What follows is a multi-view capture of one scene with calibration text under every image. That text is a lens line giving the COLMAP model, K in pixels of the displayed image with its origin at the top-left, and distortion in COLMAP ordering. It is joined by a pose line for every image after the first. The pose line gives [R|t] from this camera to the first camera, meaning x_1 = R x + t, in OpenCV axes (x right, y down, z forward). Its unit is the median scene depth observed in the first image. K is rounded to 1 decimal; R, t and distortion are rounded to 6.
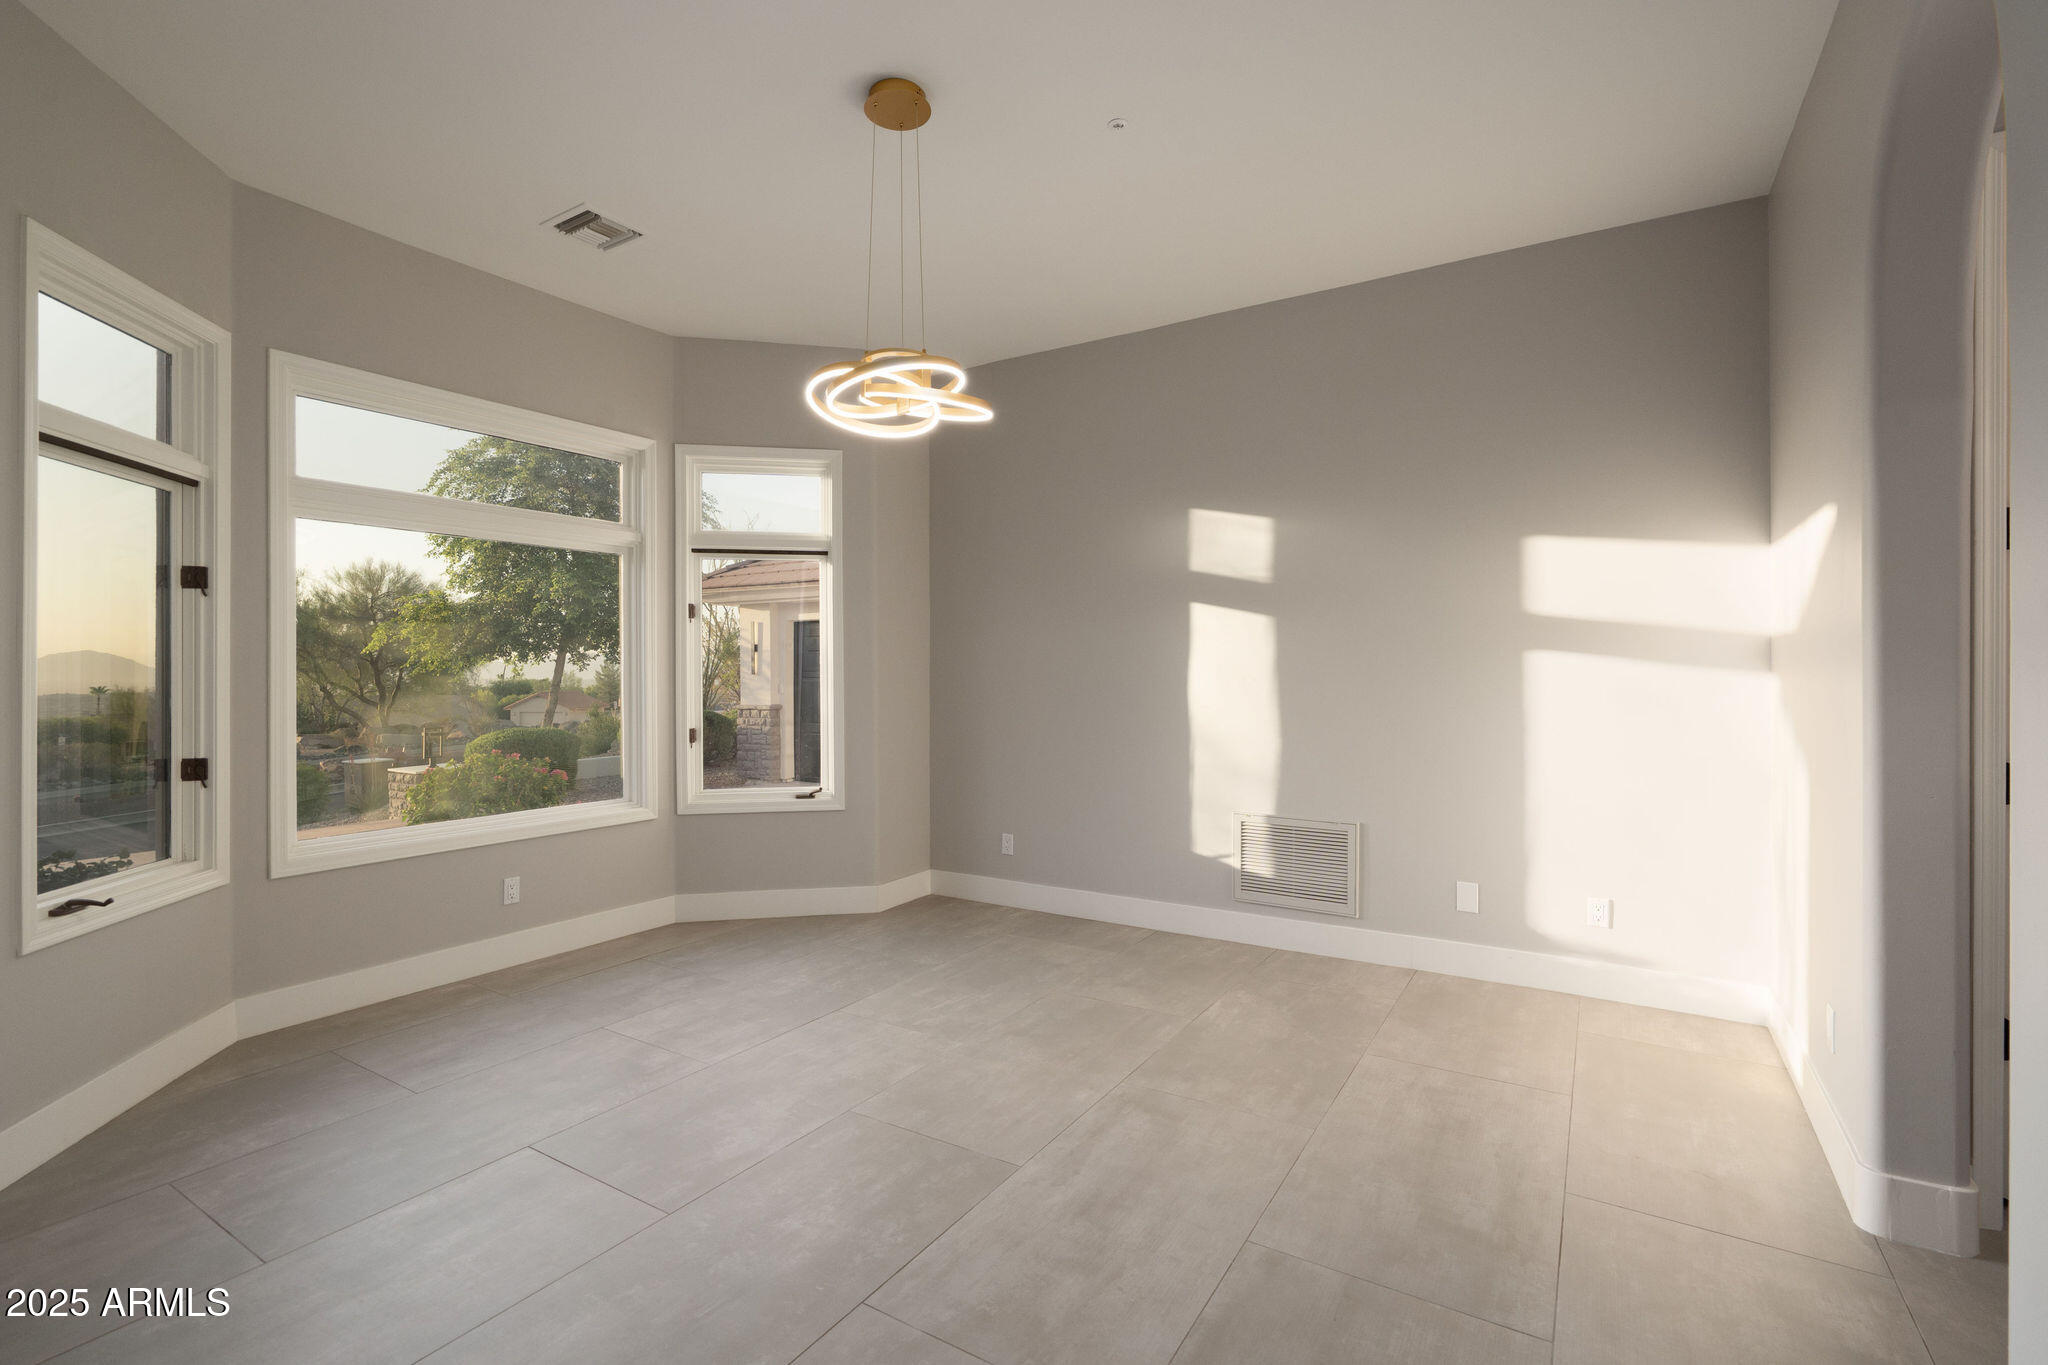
lens RADIAL K [[938.7, 0, 1024.0], [0, 938.7, 682.5], [0, 0, 1]] dist [0.001911, 0.001215]
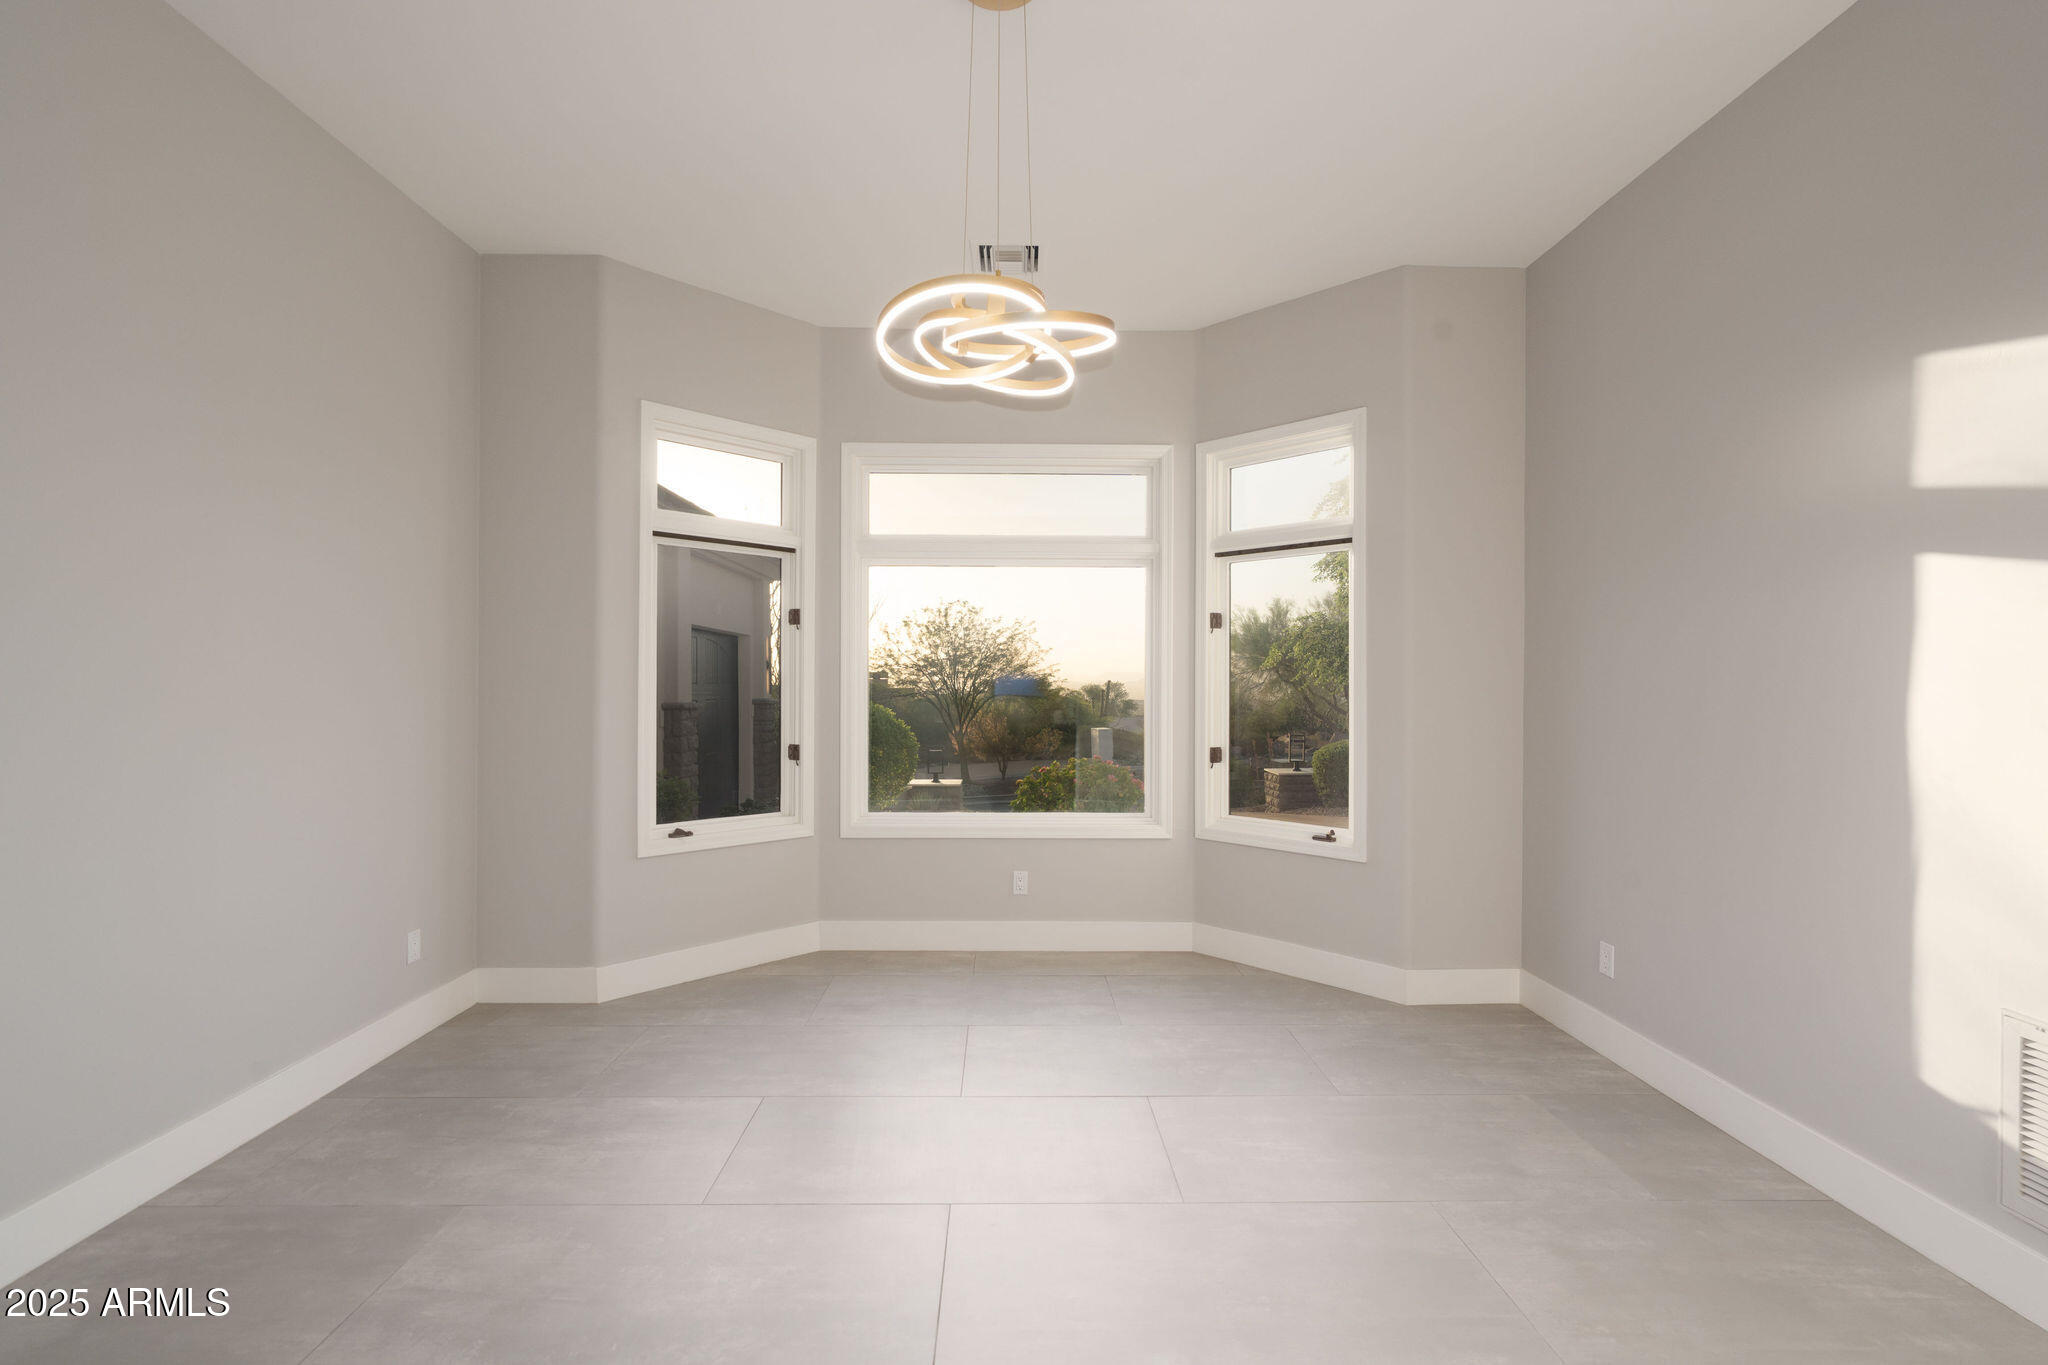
lens RADIAL K [[929.1, 0, 1014.3], [0, 929.1, 699.1], [0, 0, 1]] dist [0.000731, 0.000824]
pose [[0.542894, 0.019738, -0.839569, 0.362789], [-0.016615, 0.999781, 0.012760, -0.008692], [0.839637, 0.007022, 0.543103, 0.393774]]
